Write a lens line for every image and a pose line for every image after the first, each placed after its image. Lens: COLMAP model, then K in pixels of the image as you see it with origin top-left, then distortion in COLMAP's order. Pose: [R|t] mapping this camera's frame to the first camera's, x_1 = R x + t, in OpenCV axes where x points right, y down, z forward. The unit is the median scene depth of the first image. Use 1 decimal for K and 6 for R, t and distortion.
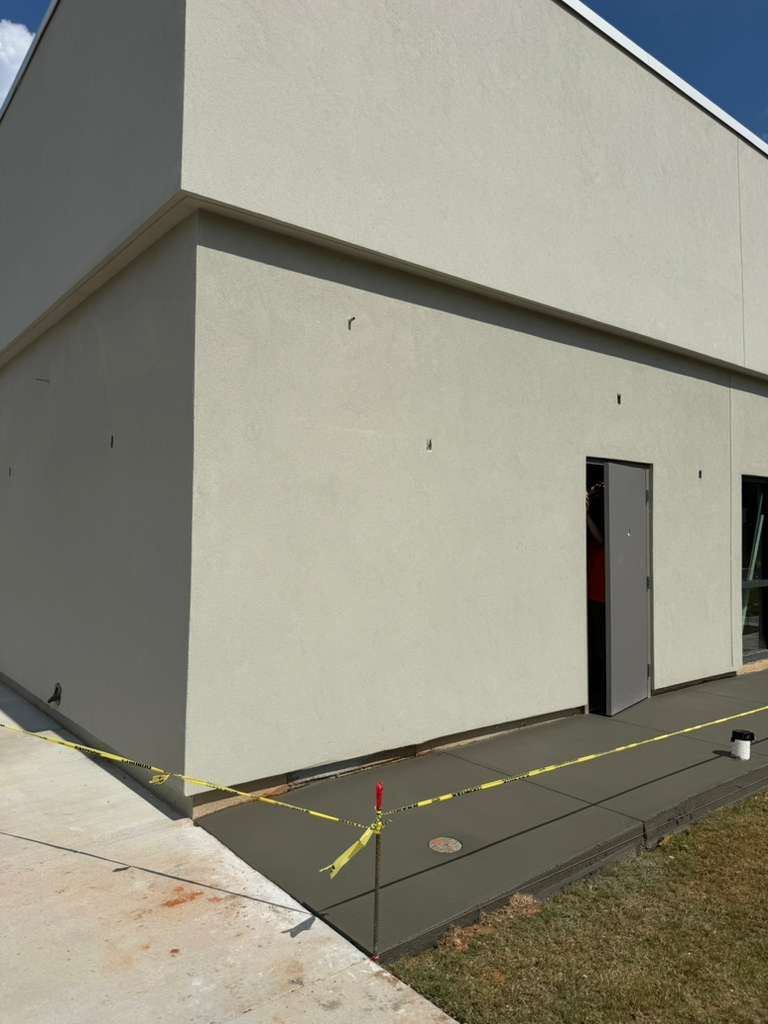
lens RADIAL K [[722.5, 0, 384.0], [0, 722.5, 512.0], [0, 0, 1]] dist [0.070987, -0.076718]
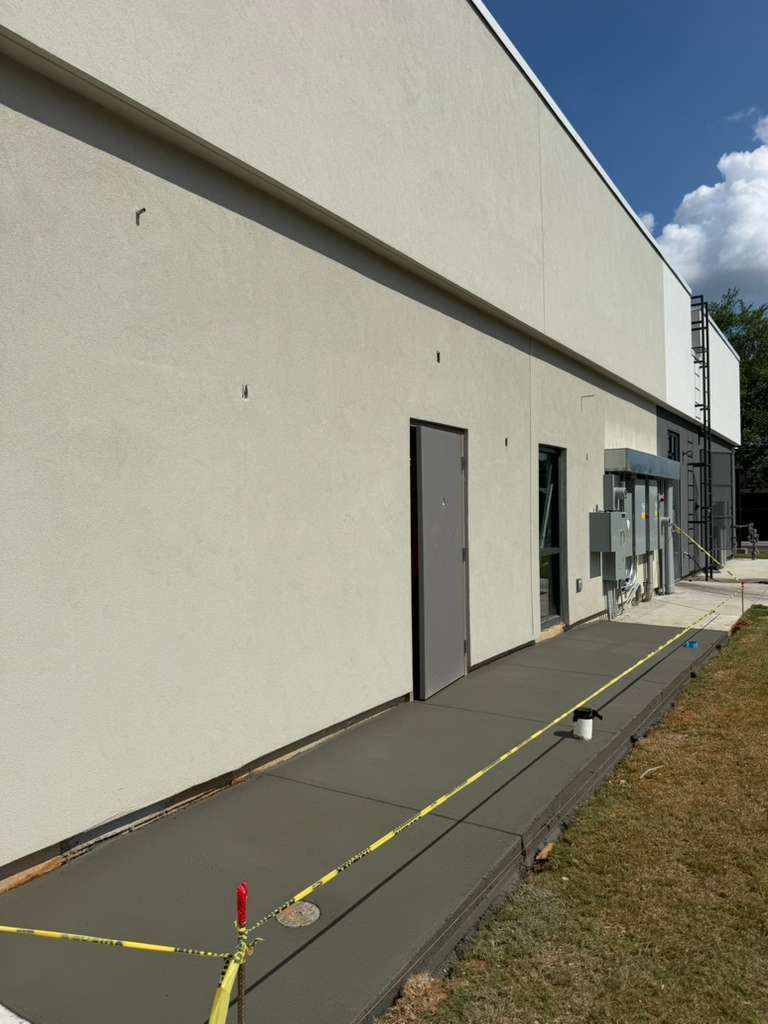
lens RADIAL K [[715.6, 0, 377.4], [0, 715.6, 507.9], [0, 0, 1]] dist [0.086540, -0.130094]
pose [[0.950049, -0.016879, 0.311643, -0.054134], [0.009334, 0.999626, 0.025687, 0.017323], [-0.311961, -0.021495, 0.949852, 0.235467]]
